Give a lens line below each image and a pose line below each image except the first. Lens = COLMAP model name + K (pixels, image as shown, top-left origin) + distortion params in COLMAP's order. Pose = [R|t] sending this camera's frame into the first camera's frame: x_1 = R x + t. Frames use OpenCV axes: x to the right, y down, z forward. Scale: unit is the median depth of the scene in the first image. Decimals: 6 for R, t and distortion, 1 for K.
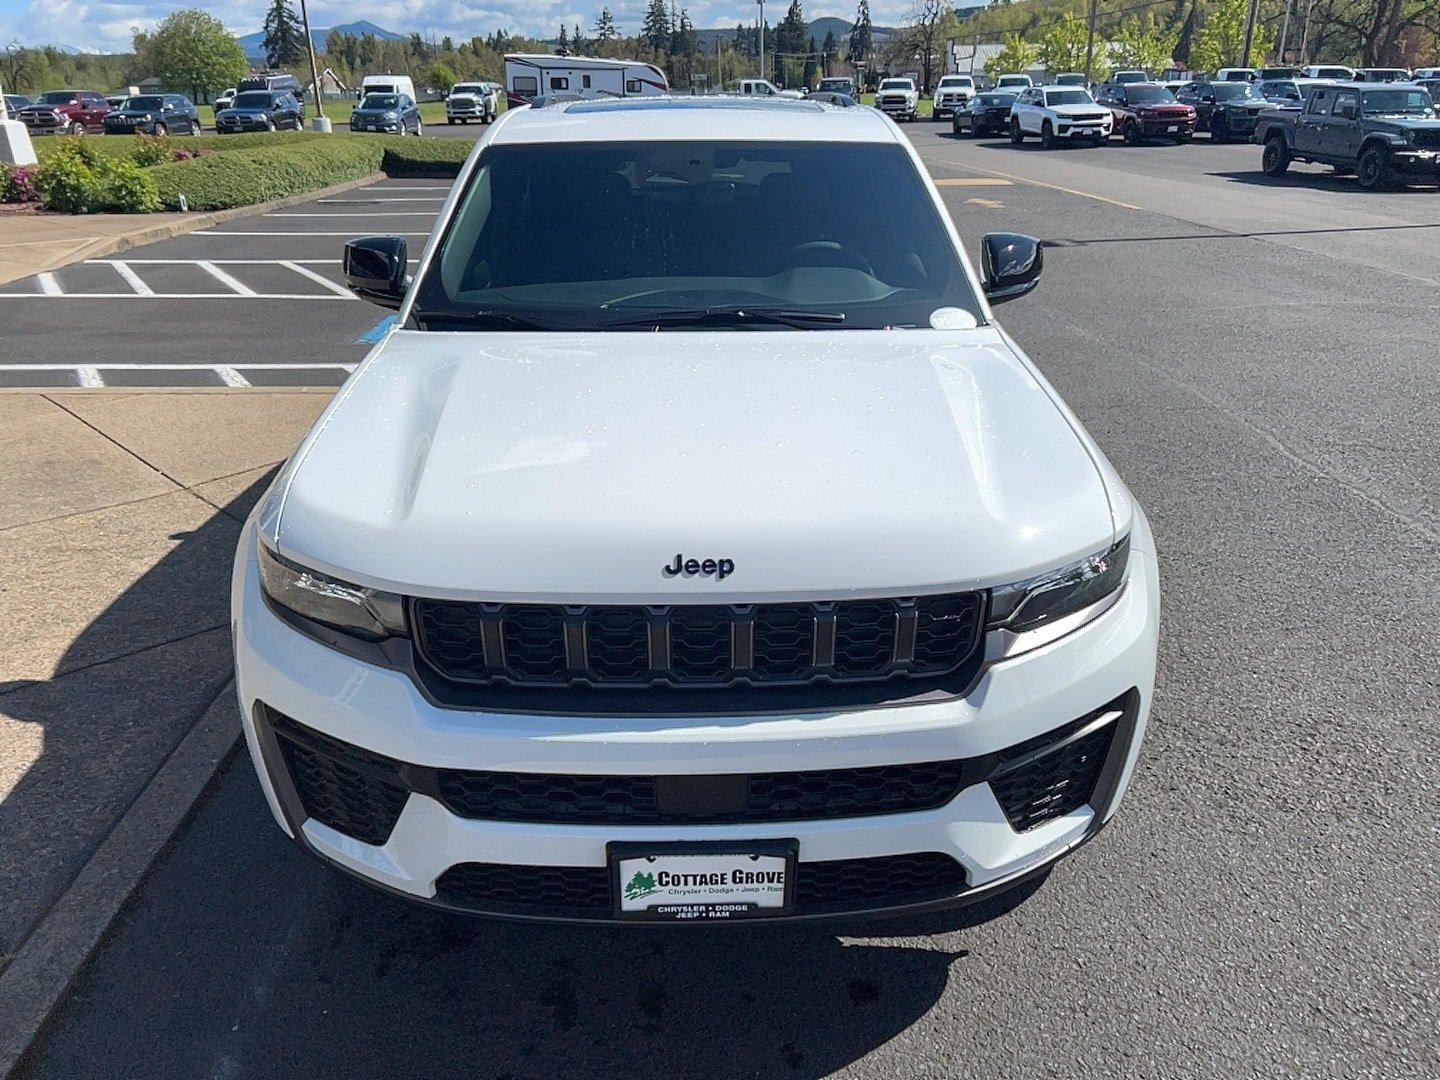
lens RADIAL K [[1094.5, 0, 729.1], [0, 1094.5, 544.1], [0, 0, 1]] dist [0.063487, -0.070154]
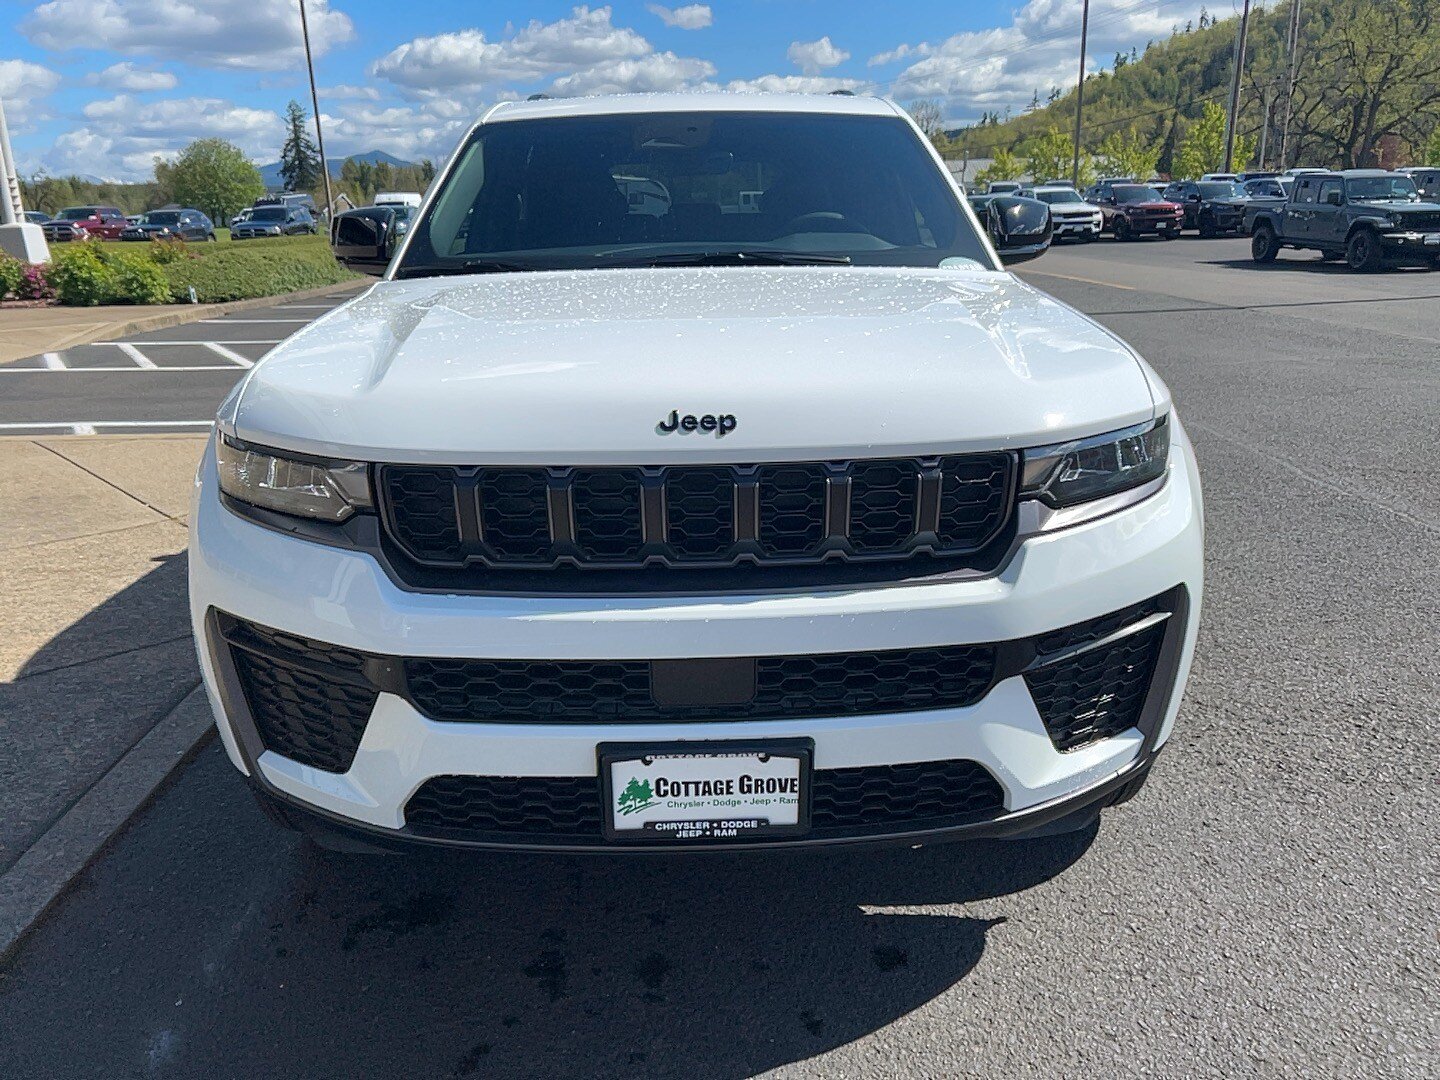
lens RADIAL K [[1091.6, 0, 729.6], [0, 1091.6, 550.5], [0, 0, 1]] dist [0.064611, -0.072690]
pose [[0.999890, -0.014388, -0.003730, 0.000685], [0.013963, 0.995278, -0.096051, 0.141494], [0.005095, 0.095989, 0.995369, 0.077728]]
